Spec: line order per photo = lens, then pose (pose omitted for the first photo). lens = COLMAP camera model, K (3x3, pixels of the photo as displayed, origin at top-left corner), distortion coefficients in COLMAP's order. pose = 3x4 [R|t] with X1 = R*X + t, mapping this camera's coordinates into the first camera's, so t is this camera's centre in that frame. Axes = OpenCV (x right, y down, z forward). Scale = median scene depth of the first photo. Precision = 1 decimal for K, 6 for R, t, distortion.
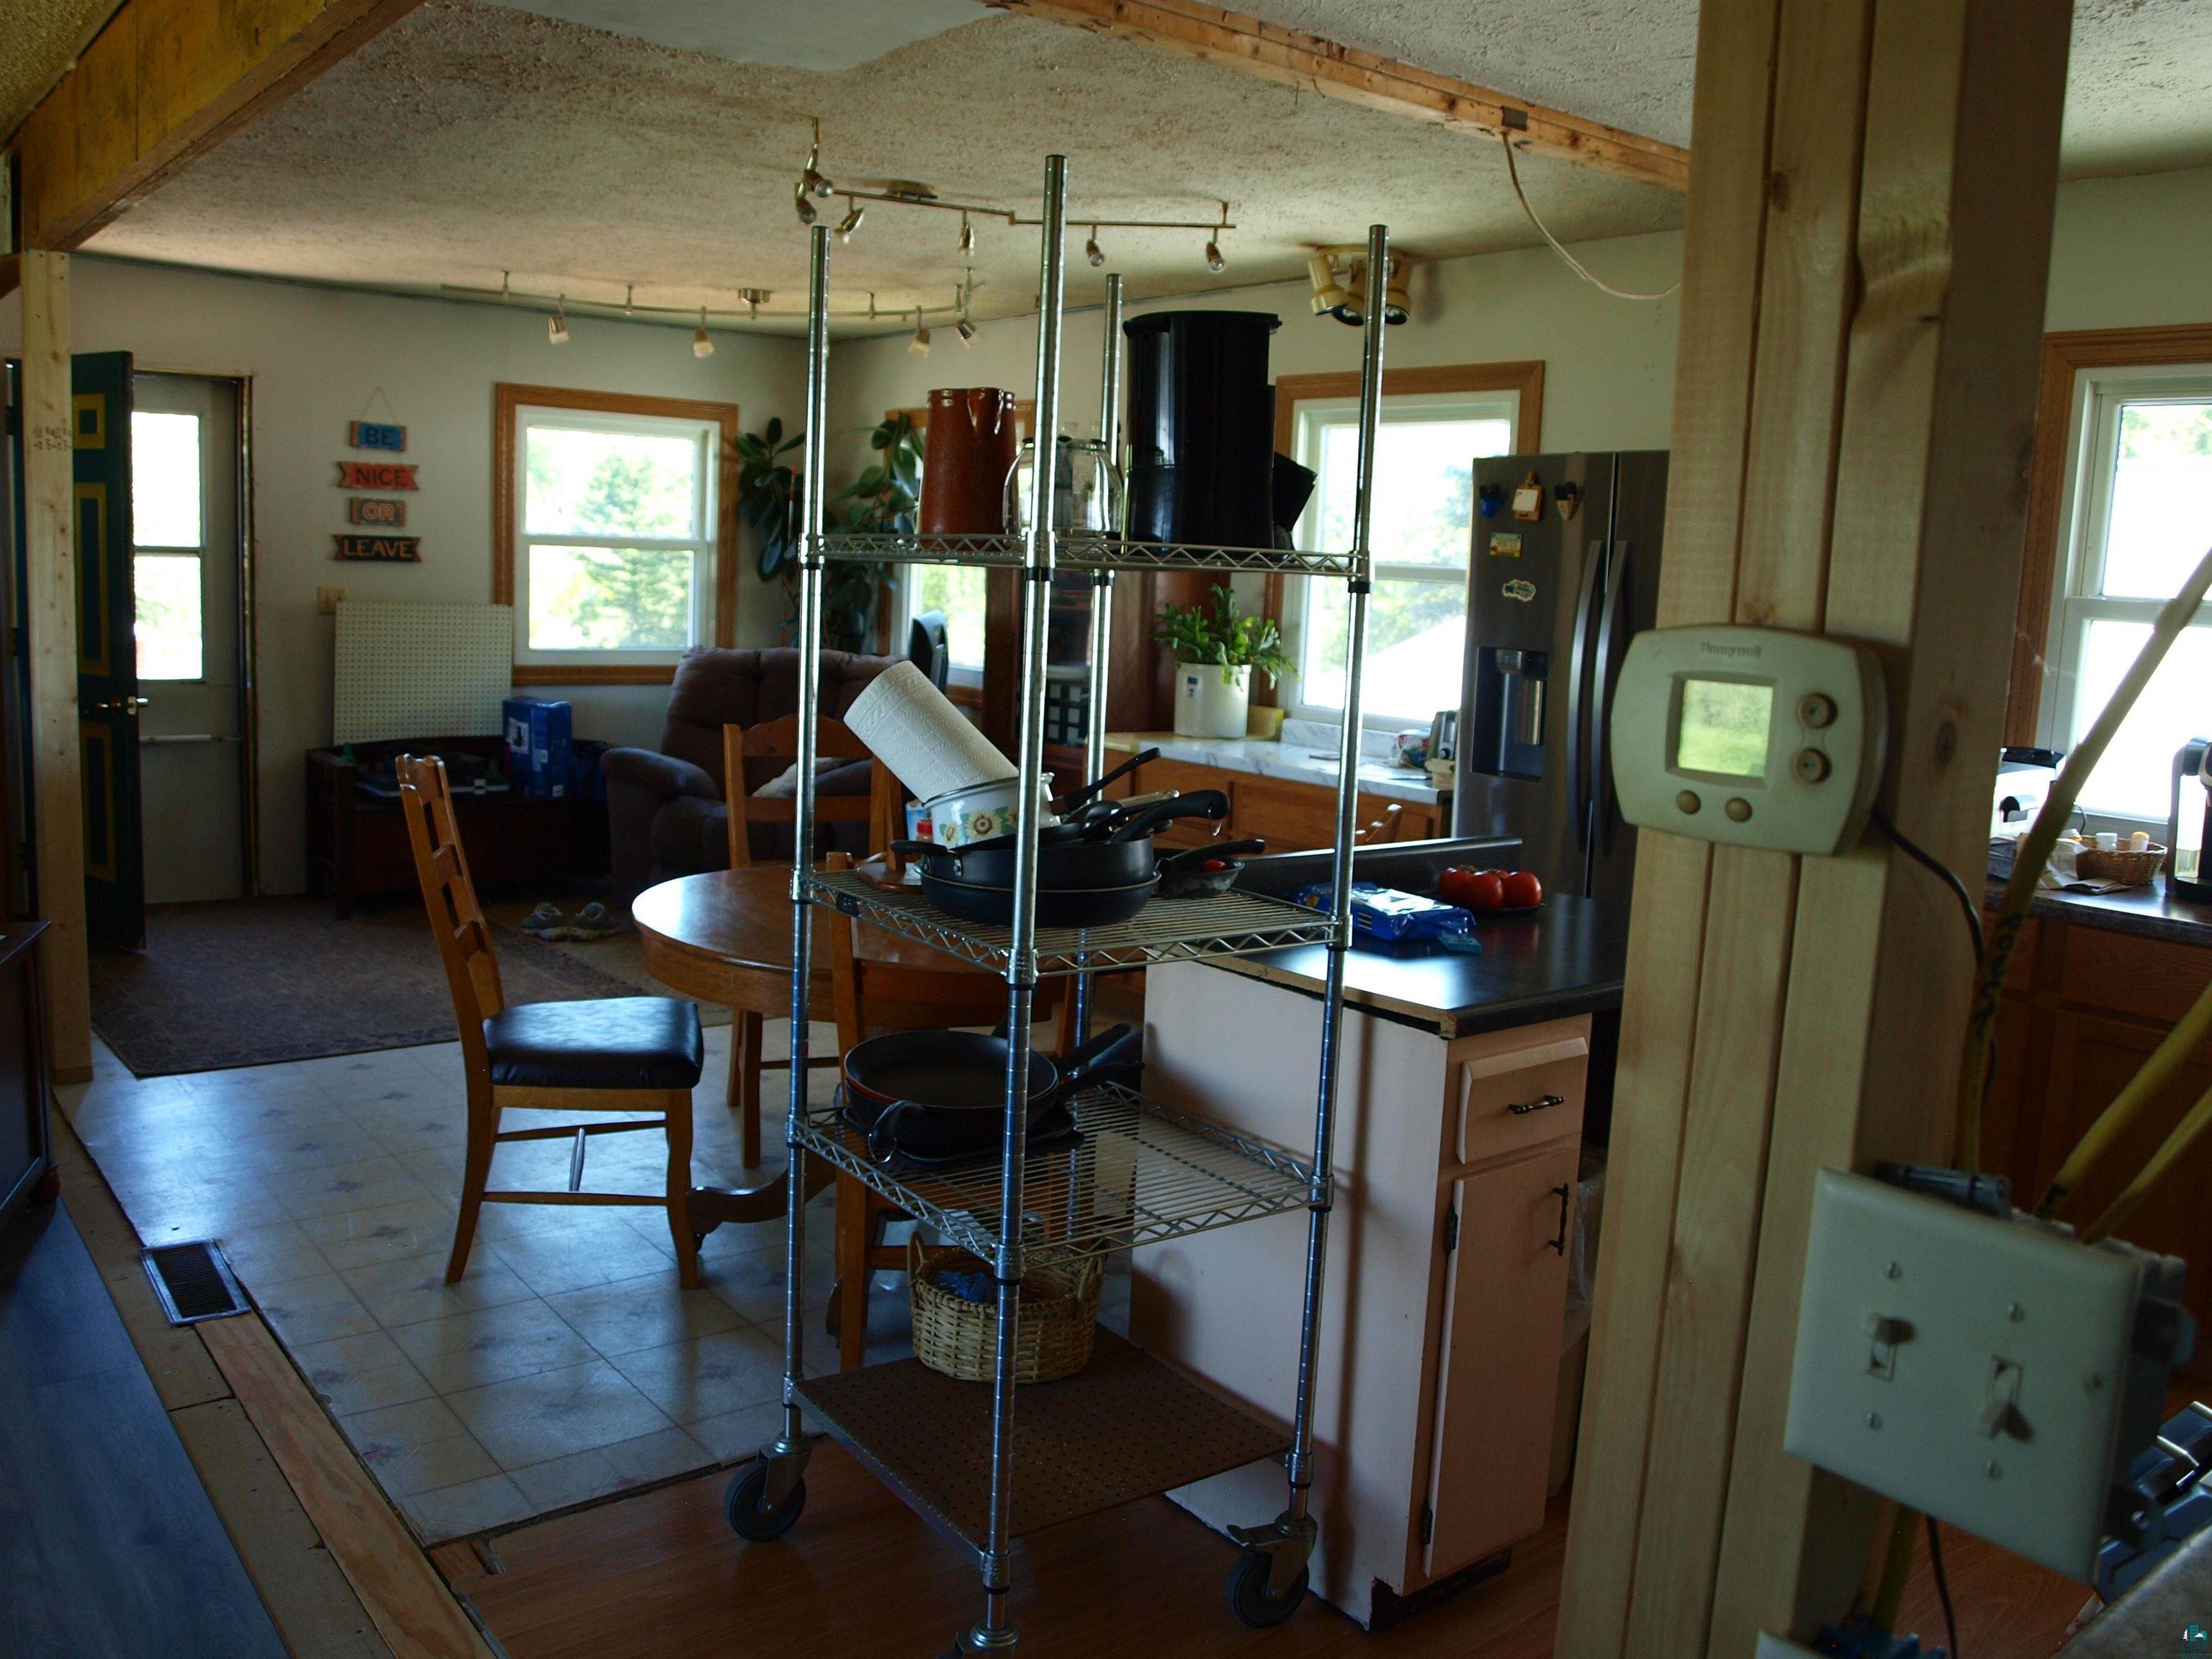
lens RADIAL K [[1822.0, 0, 1106.5], [0, 1822.0, 824.4], [0, 0, 1]] dist [-0.096368, 0.061321]
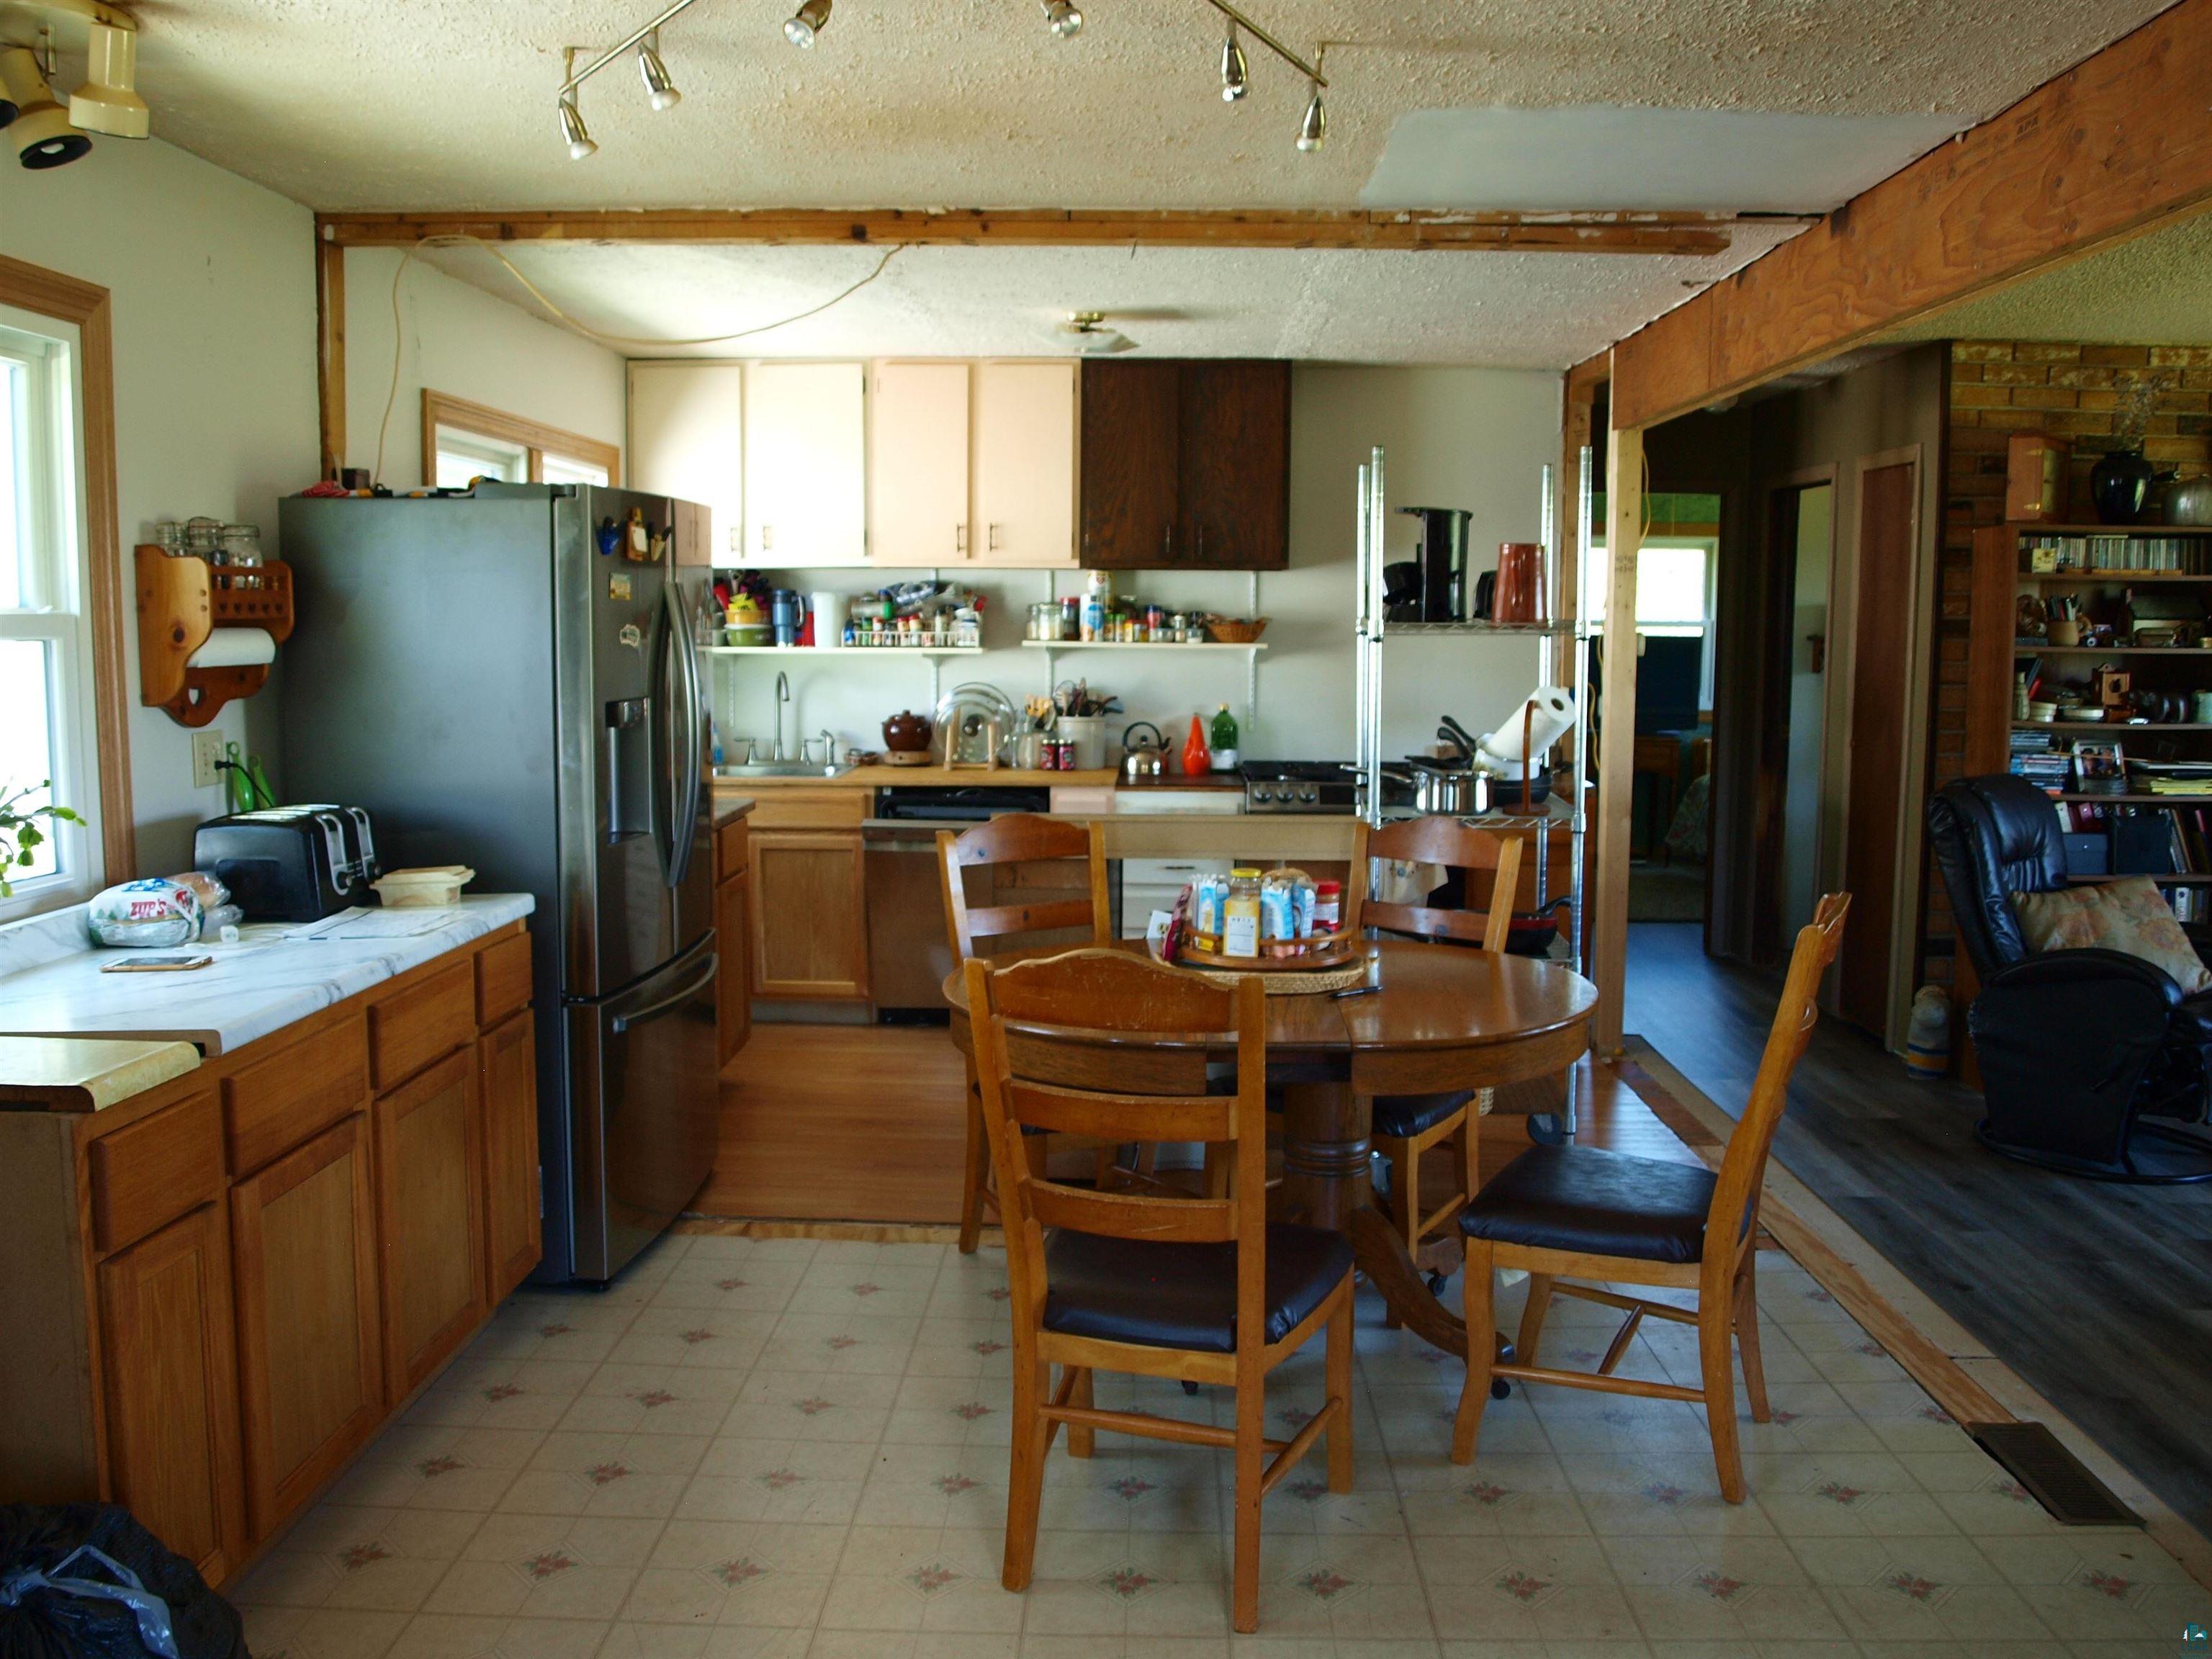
lens RADIAL K [[1822.0, 0, 1106.7], [0, 1822.0, 824.7], [0, 0, 1]] dist [-0.096368, 0.061321]
pose [[-0.772919, -0.119123, 0.623223, -0.609237], [0.046989, 0.968775, 0.243448, -0.278912], [-0.632763, 0.217450, -0.743187, 1.737989]]
